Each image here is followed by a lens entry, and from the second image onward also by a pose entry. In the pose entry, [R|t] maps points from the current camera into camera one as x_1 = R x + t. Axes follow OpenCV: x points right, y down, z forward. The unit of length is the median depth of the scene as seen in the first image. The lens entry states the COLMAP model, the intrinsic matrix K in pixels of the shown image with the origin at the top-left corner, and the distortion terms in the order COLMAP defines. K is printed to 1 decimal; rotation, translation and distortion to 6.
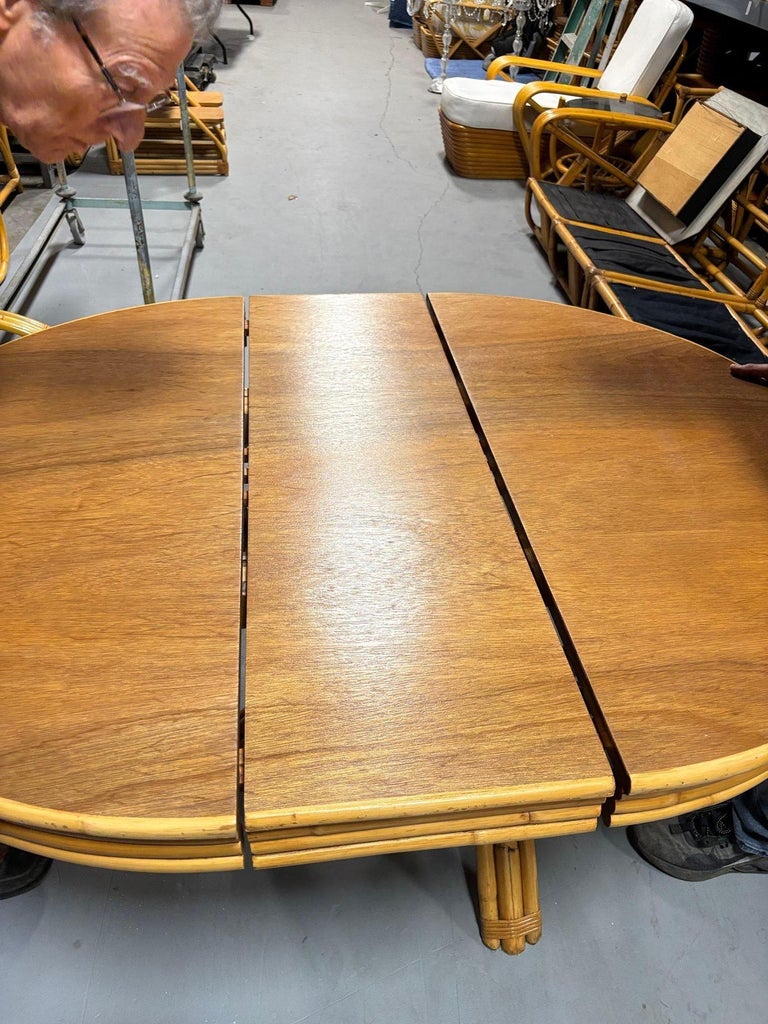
lens RADIAL K [[791.5, 0, 384.0], [0, 791.5, 512.0], [0, 0, 1]] dist [0.051925, -0.043416]
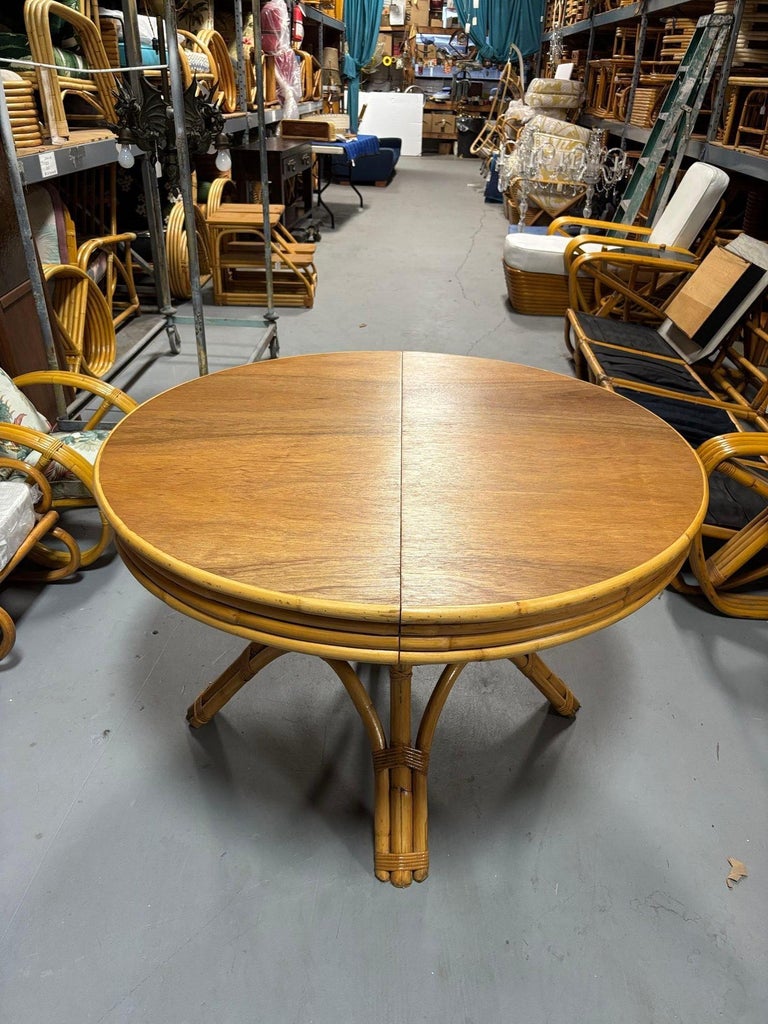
lens RADIAL K [[792.9, 0, 384.0], [0, 792.9, 512.0], [0, 0, 1]] dist [0.041075, -0.040581]
pose [[0.989991, 0.050626, -0.131738, 0.089818], [-0.073926, 0.981161, -0.178489, 0.080804], [0.120220, 0.186442, 0.975083, -0.069135]]
